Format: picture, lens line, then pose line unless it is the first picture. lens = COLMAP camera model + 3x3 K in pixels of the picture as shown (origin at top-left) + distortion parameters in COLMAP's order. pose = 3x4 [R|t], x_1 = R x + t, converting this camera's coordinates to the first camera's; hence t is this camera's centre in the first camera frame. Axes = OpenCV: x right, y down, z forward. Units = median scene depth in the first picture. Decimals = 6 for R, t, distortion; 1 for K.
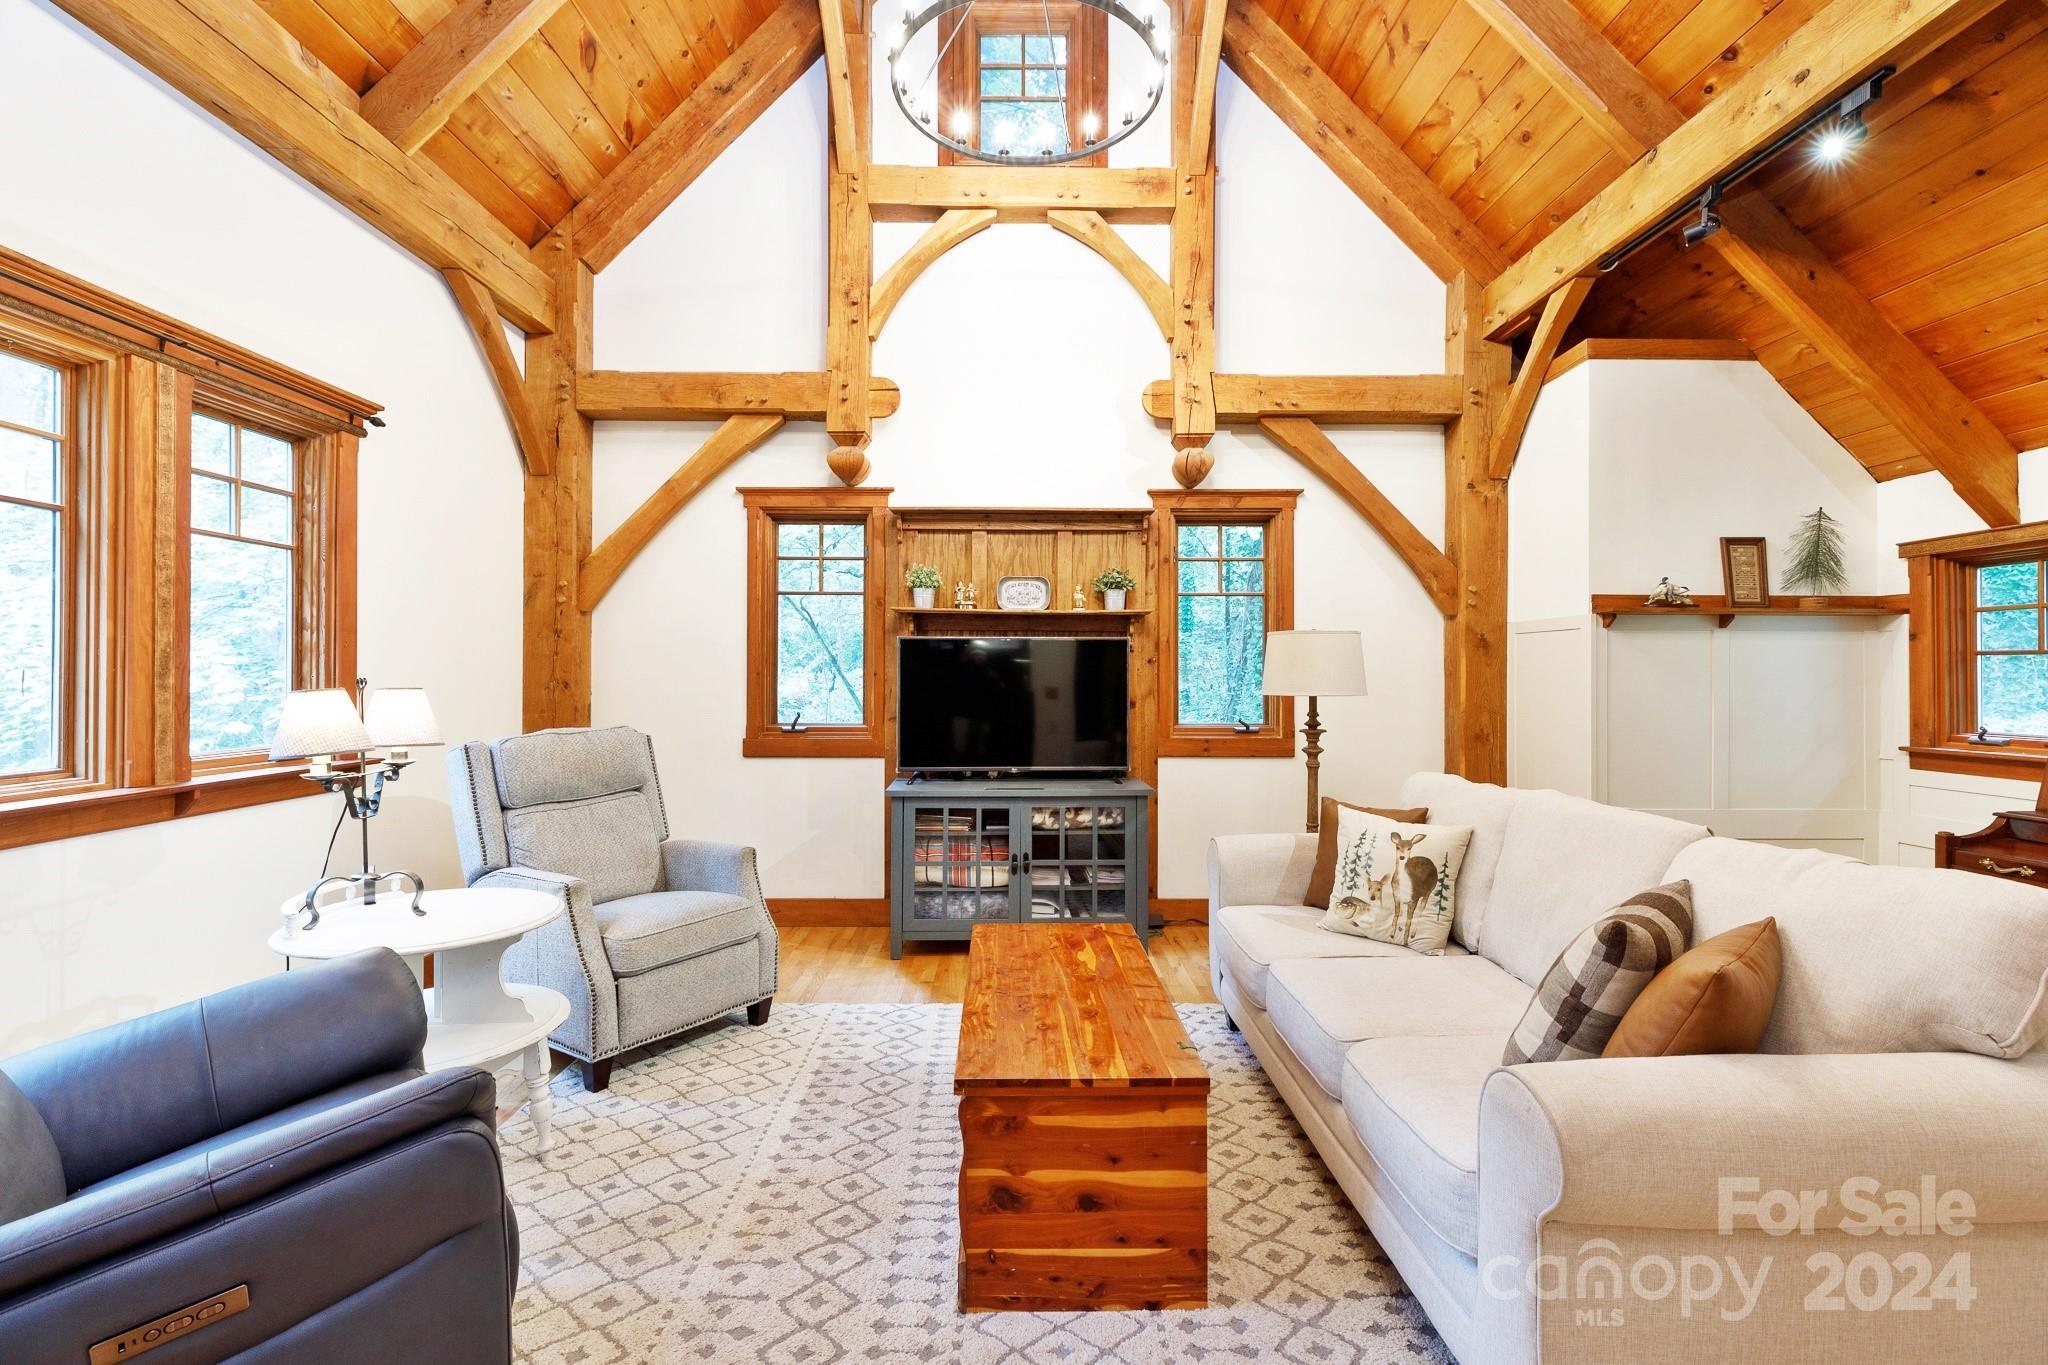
lens RADIAL K [[912.3, 0, 1023.4], [0, 912.3, 670.3], [0, 0, 1]] dist [0.004420, -0.000743]
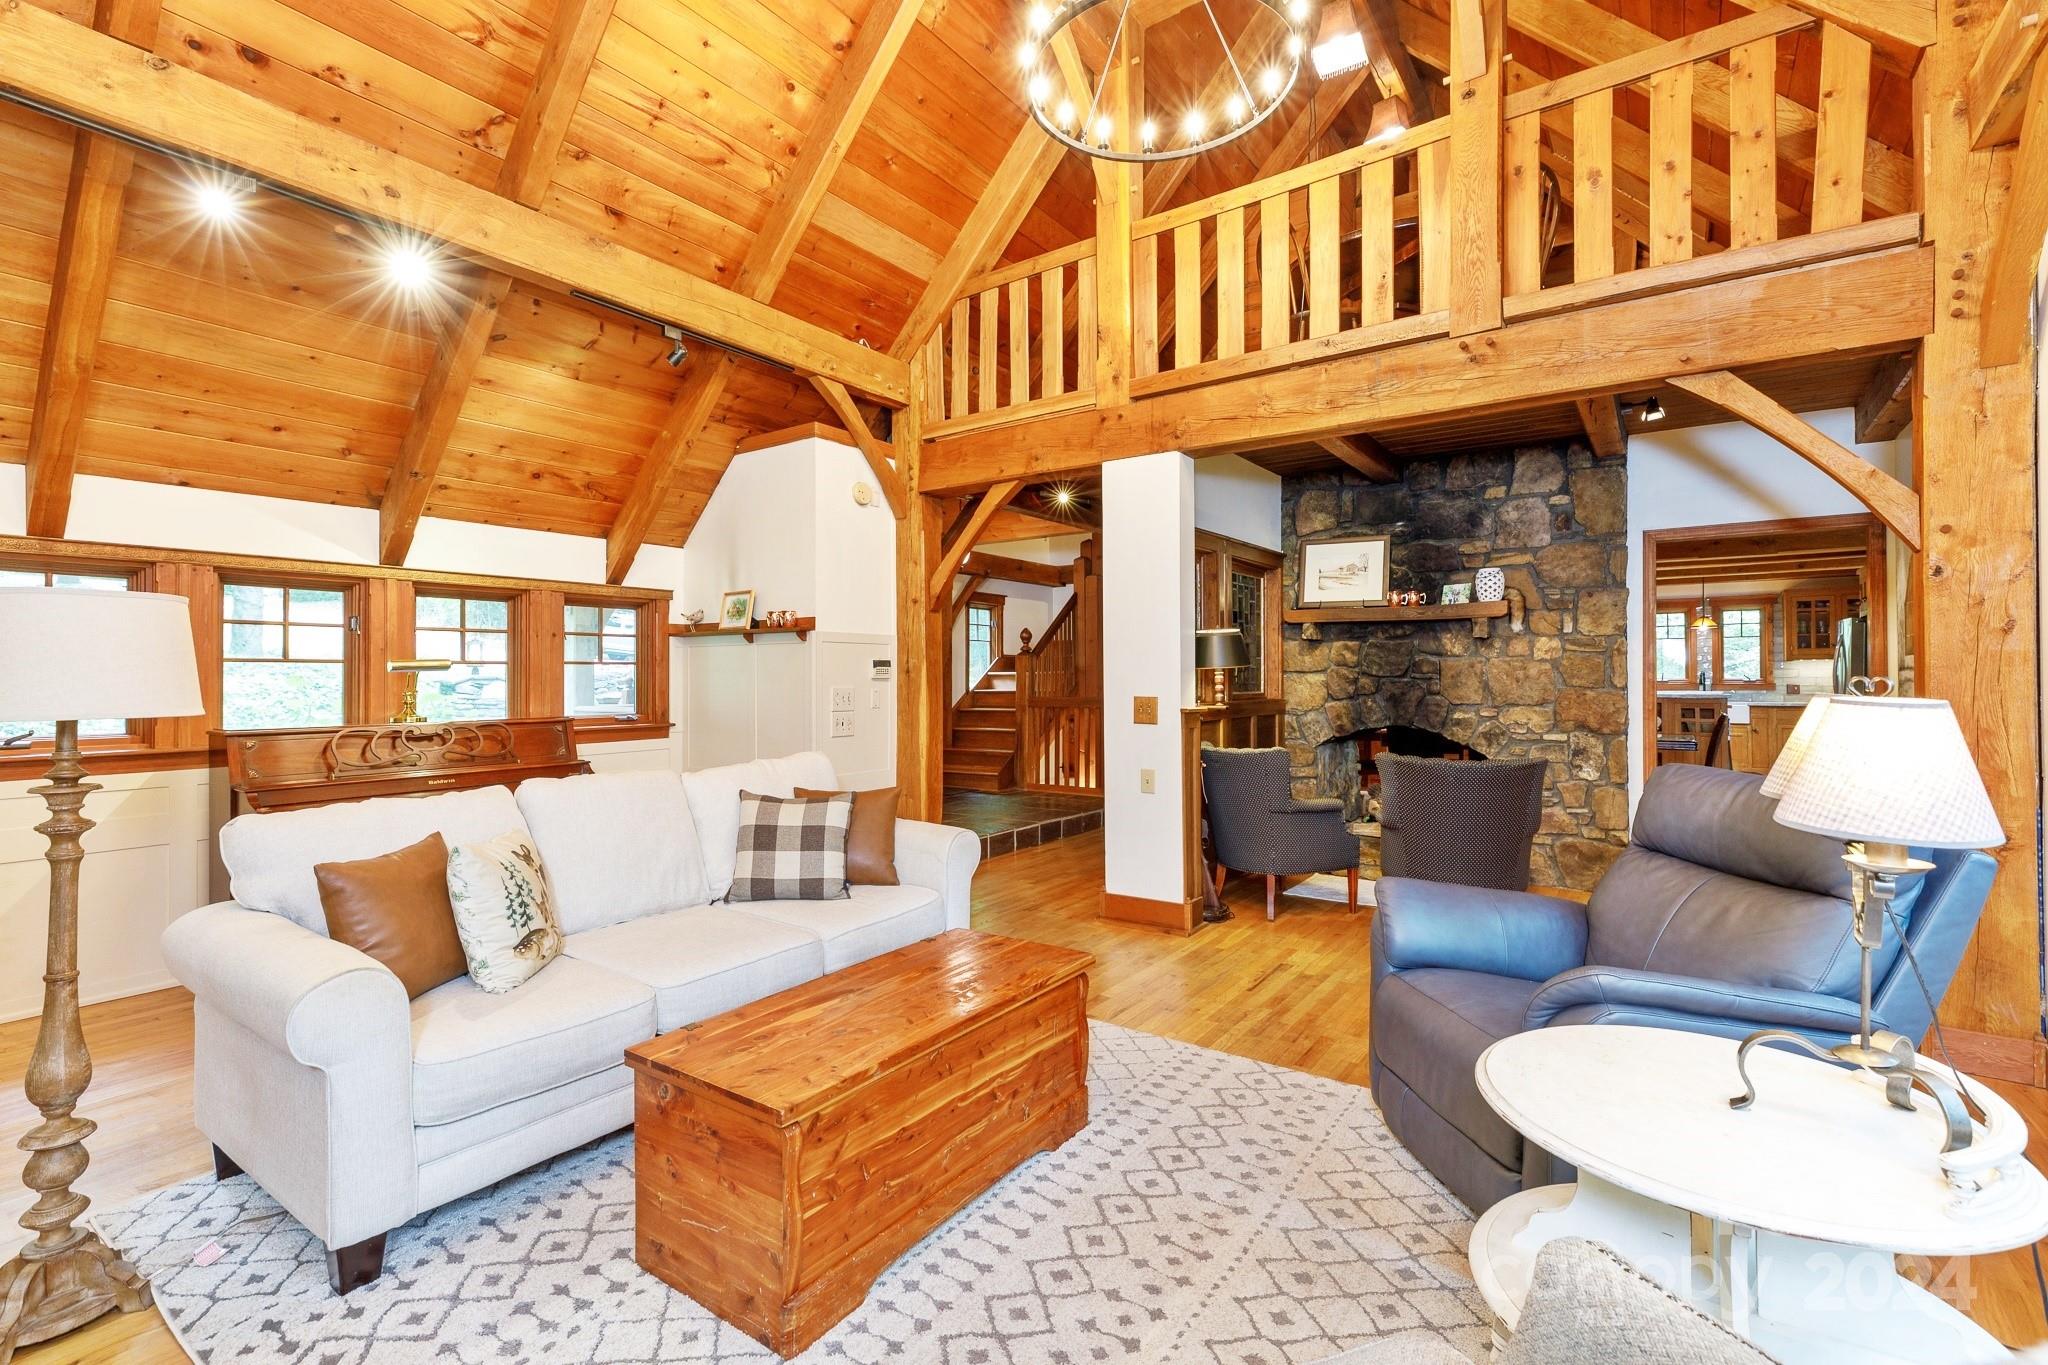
lens RADIAL K [[912.3, 0, 1023.0], [0, 912.3, 681.2], [0, 0, 1]] dist [0.004420, -0.000743]
pose [[-0.807609, 0.000521, 0.589718, -0.398328], [0.001252, 0.999999, 0.000830, 0.006464], [-0.589717, 0.001408, -0.807609, 1.064944]]
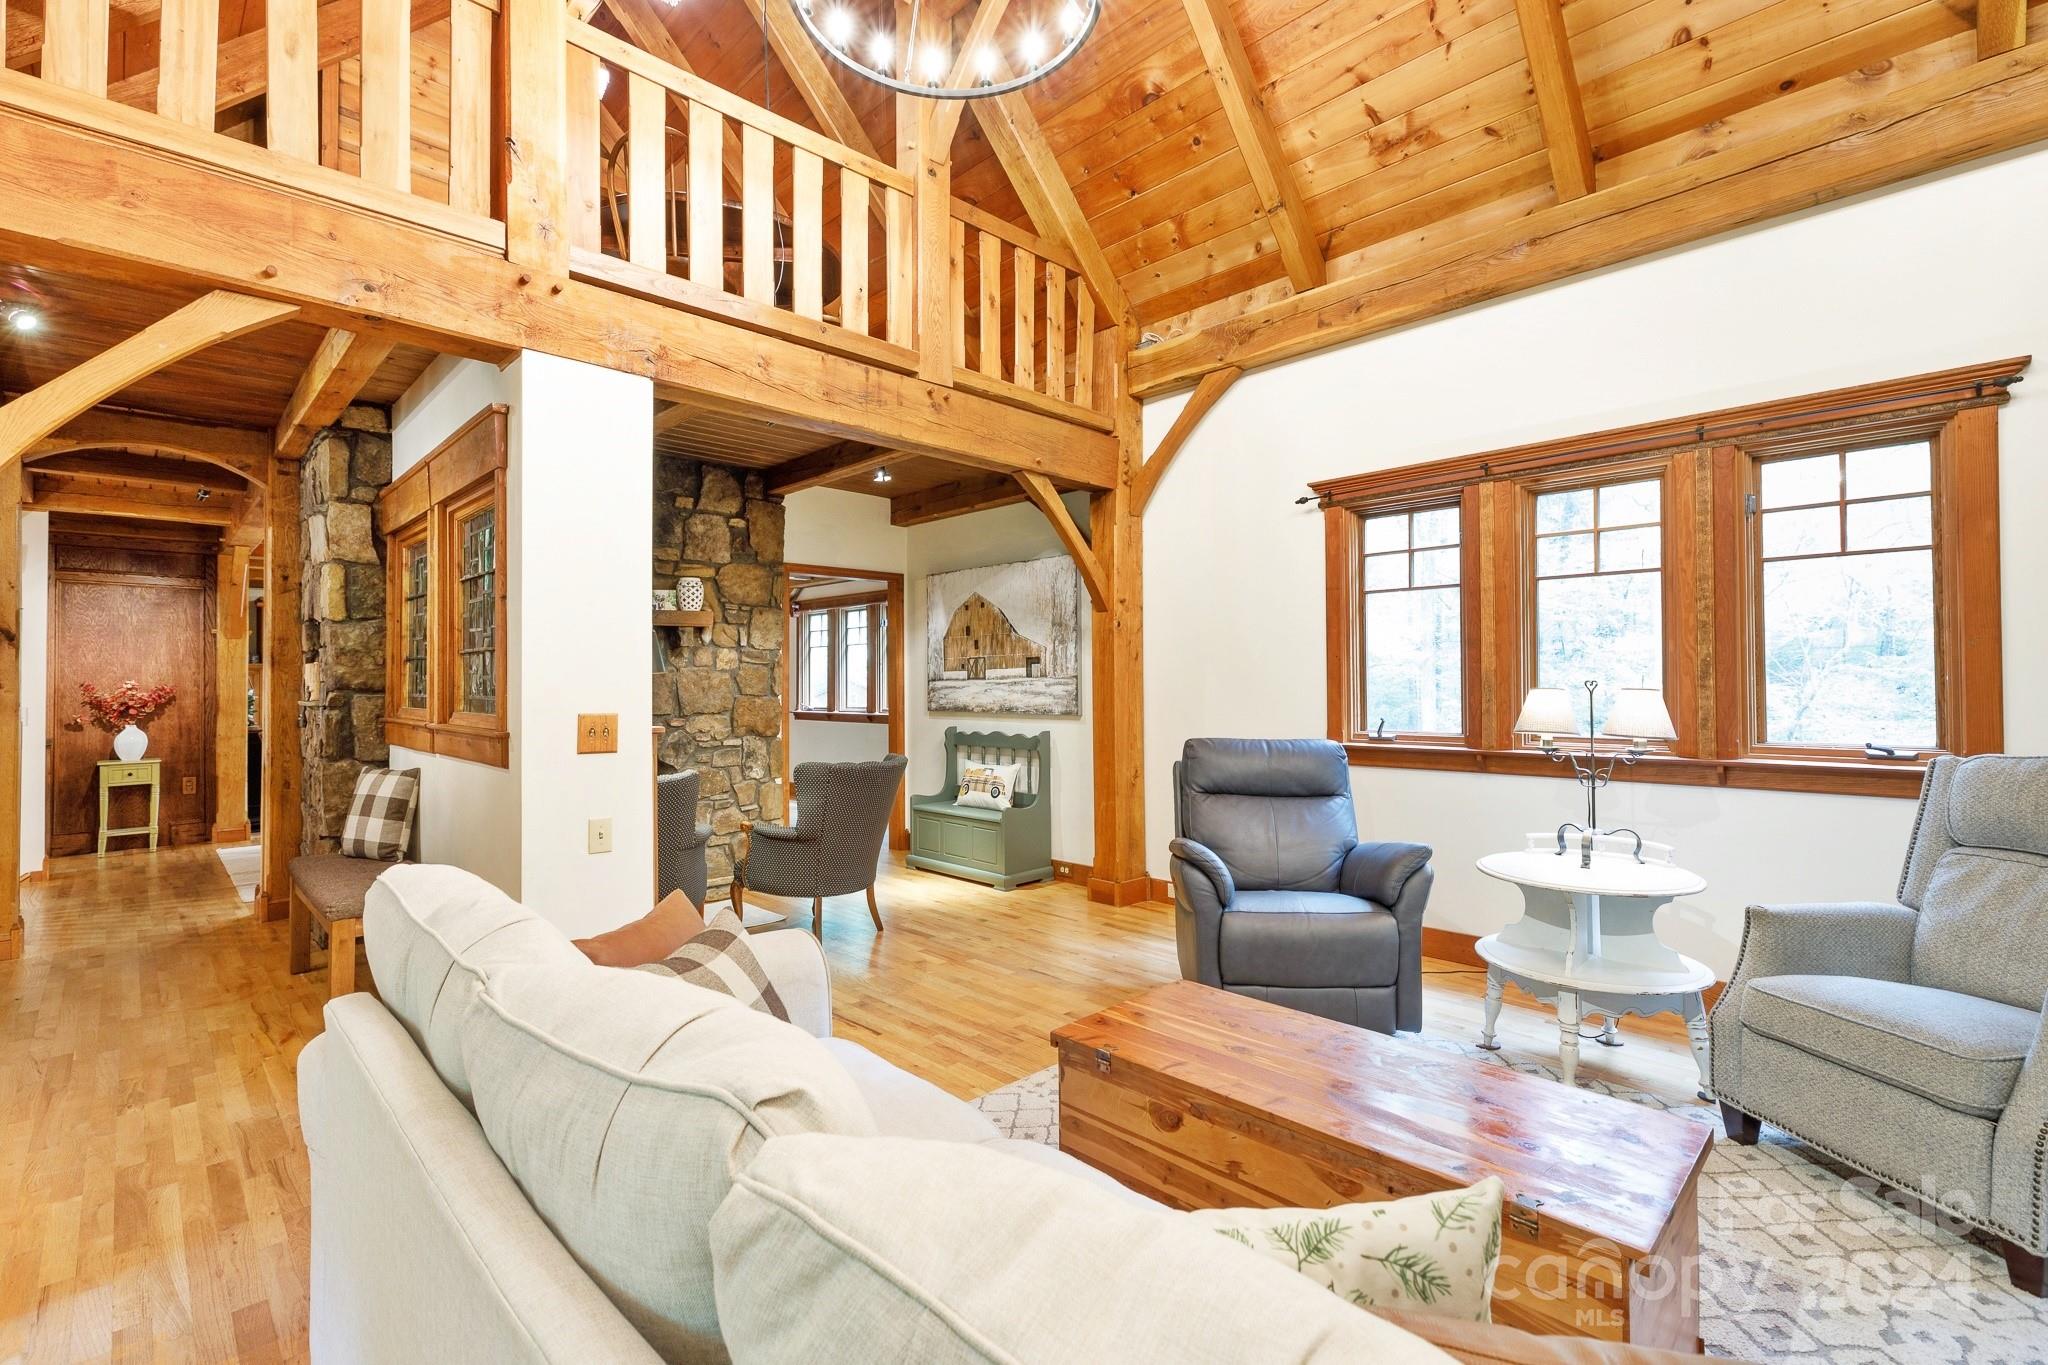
lens RADIAL K [[912.3, 0, 1029.1], [0, 912.3, 673.0], [0, 0, 1]] dist [0.004420, -0.000743]
pose [[-0.717602, -0.004401, -0.696439, 0.490994], [0.008153, 0.999858, -0.014719, 0.006528], [0.696406, -0.016241, -0.717465, 0.867036]]
